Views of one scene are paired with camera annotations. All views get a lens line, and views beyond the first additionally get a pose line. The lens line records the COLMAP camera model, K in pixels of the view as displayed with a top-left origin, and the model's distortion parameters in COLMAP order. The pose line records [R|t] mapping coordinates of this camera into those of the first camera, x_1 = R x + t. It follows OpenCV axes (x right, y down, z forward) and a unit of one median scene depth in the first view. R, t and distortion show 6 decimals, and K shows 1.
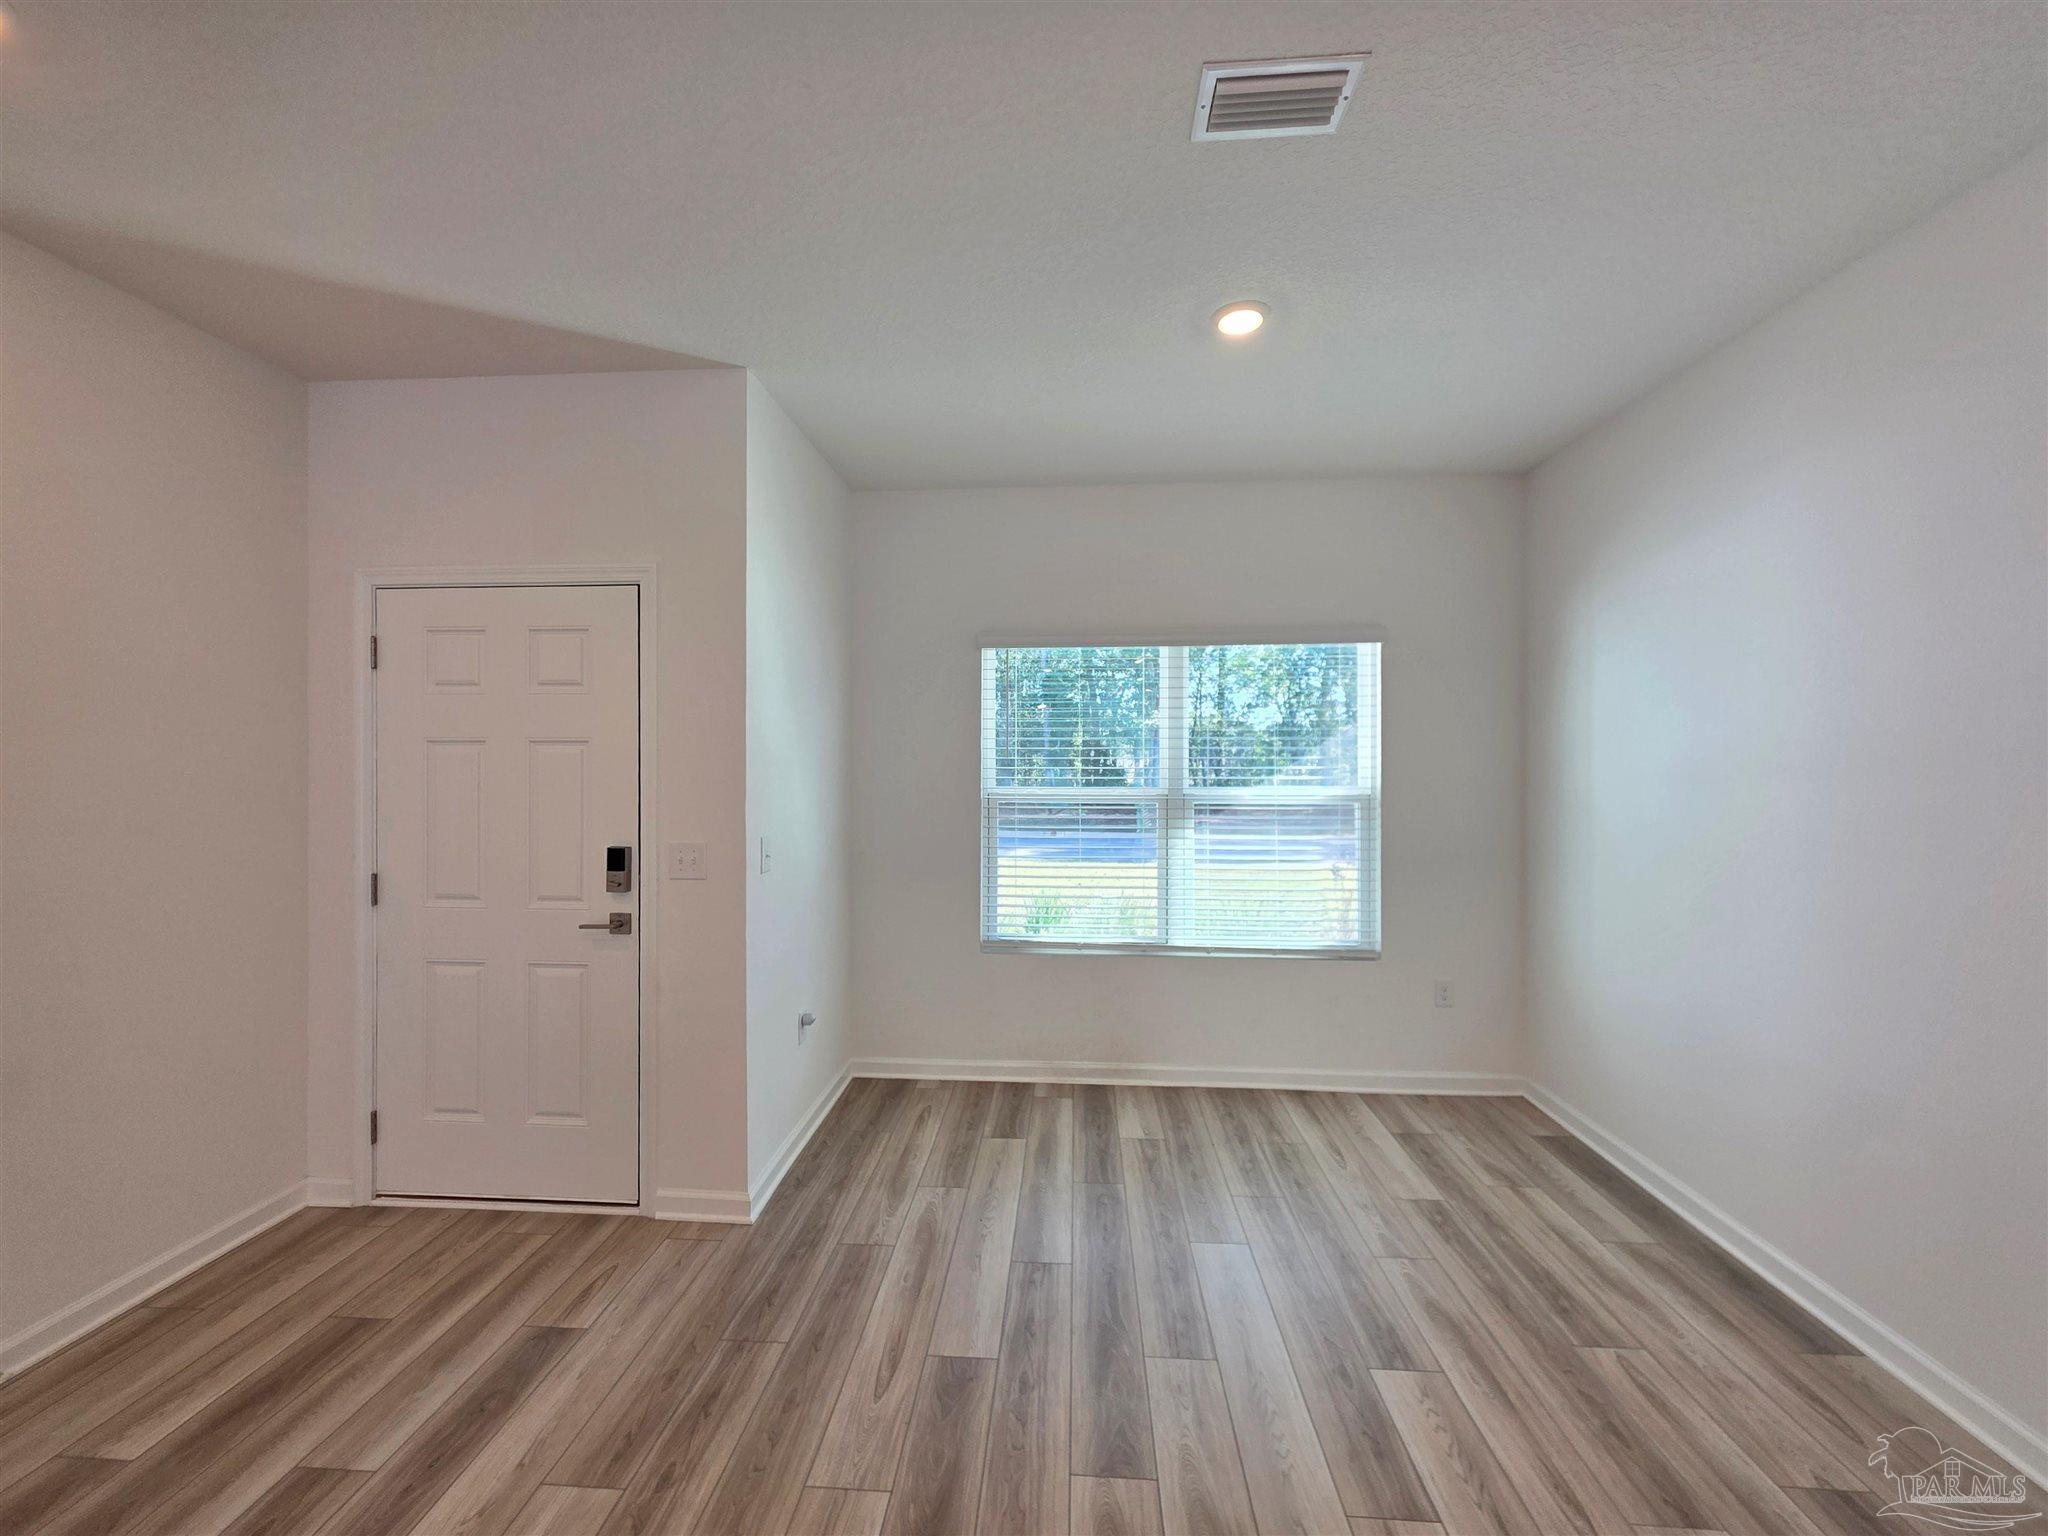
lens RADIAL K [[826.2, 0, 1027.5], [0, 826.2, 761.3], [0, 0, 1]] dist [0.003062, -0.000690]
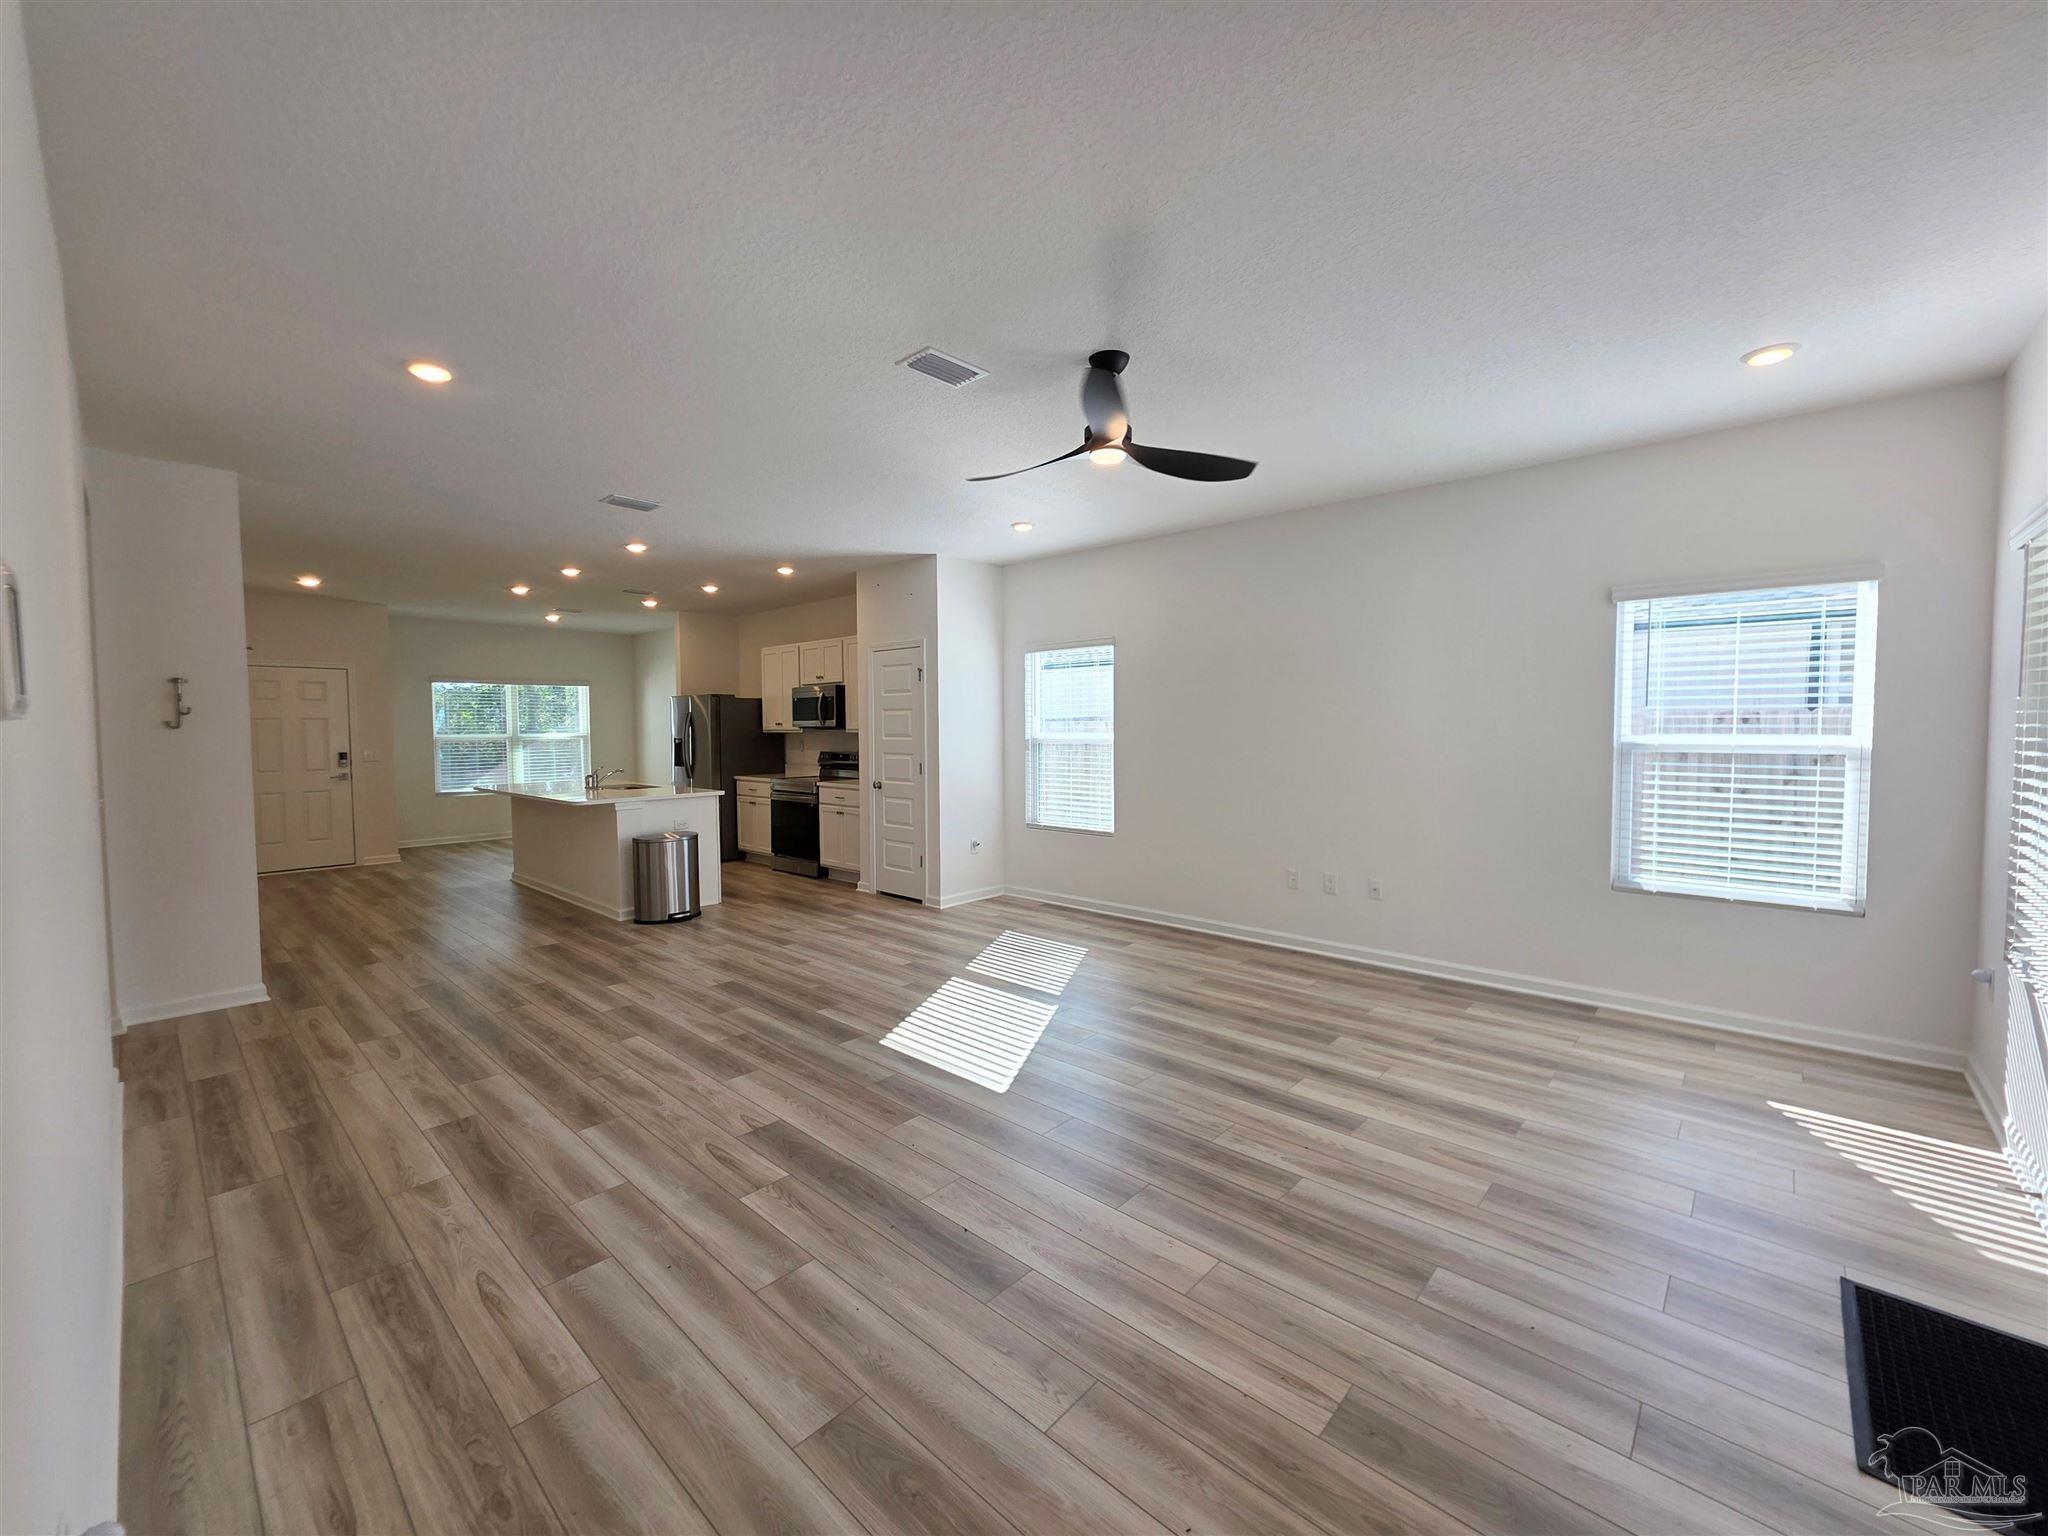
lens RADIAL K [[826.2, 0, 1014.2], [0, 826.2, 765.0], [0, 0, 1]] dist [0.003062, -0.000690]
pose [[0.632174, -0.042216, 0.773675, -1.210433], [0.002942, 0.998638, 0.052088, -0.004641], [-0.774821, -0.030653, 0.631438, -2.734942]]
